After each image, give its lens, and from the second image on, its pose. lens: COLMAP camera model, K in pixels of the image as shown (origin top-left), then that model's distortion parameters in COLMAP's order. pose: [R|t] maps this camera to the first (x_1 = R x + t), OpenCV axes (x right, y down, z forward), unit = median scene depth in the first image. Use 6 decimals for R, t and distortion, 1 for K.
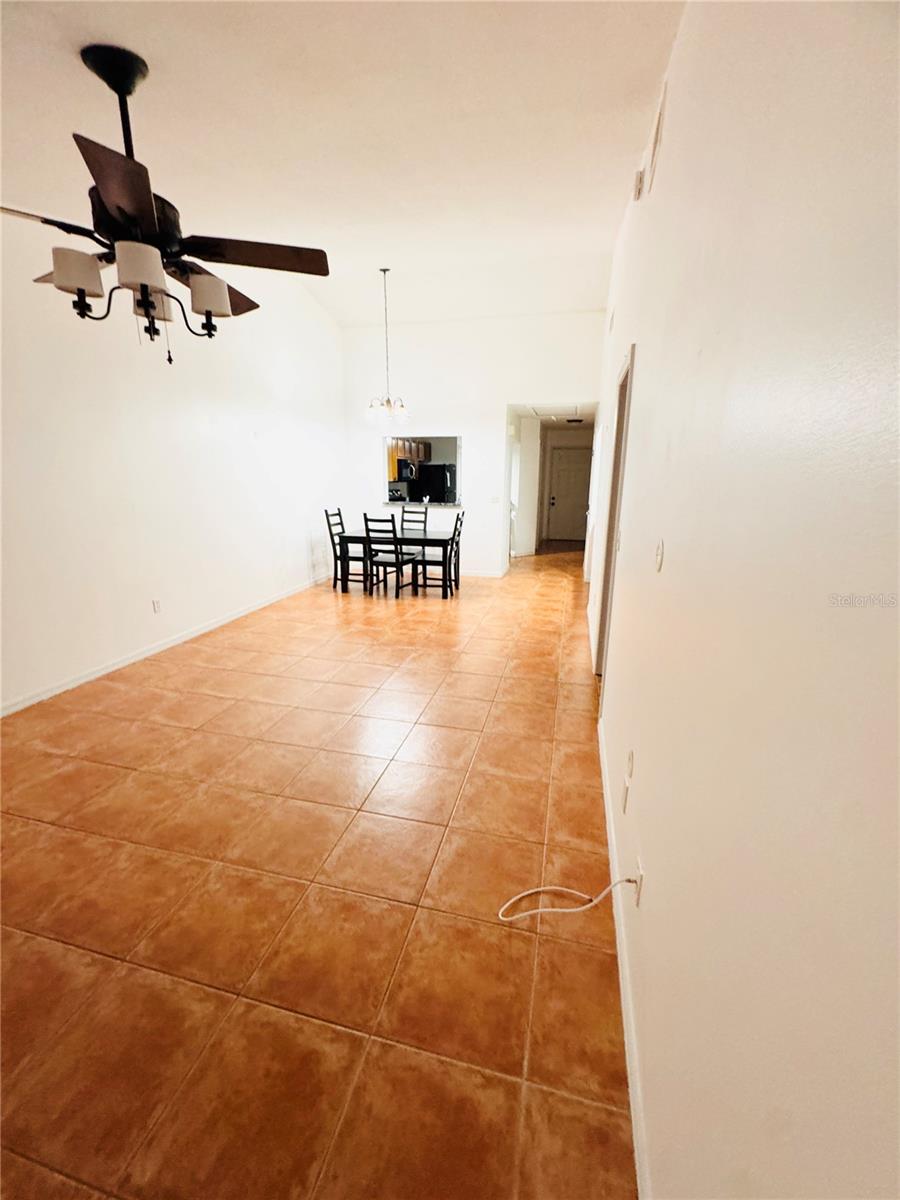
lens RADIAL K [[485.1, 0, 451.7], [0, 485.1, 599.6], [0, 0, 1]] dist [-0.001447, -0.000068]
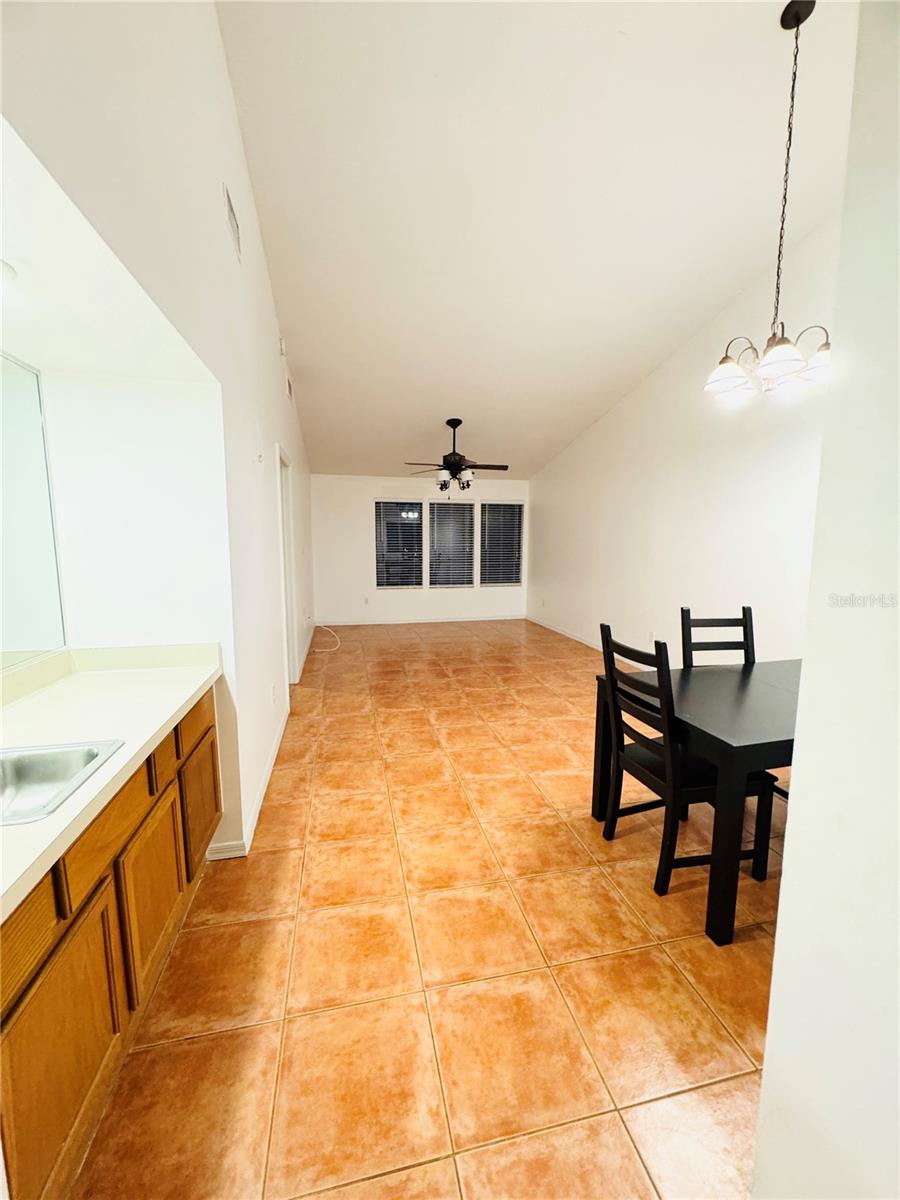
lens RADIAL K [[485.1, 0, 450.9], [0, 485.1, 600.7], [0, 0, 1]] dist [-0.001447, -0.000068]
pose [[-0.894999, 0.048284, -0.443448, 0.344614], [-0.120372, 0.931102, 0.344324, -0.380932], [0.429521, 0.361548, -0.827523, 1.538364]]
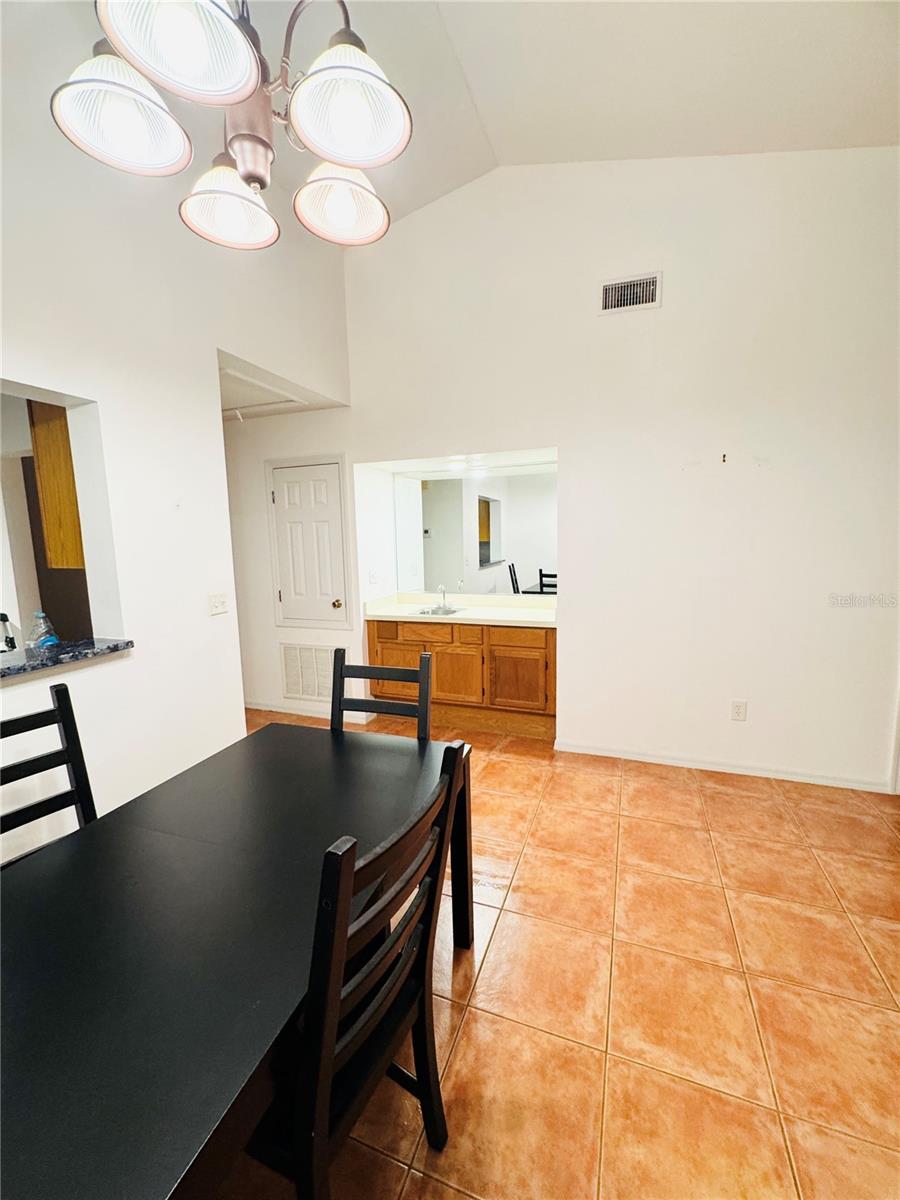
lens RADIAL K [[485.1, 0, 450.3], [0, 485.1, 602.8], [0, 0, 1]] dist [-0.001447, -0.000068]
pose [[0.126601, -0.141369, 0.981828, -0.353309], [0.273609, 0.956372, 0.102423, -0.292745], [-0.953473, 0.255670, 0.159757, 1.141661]]
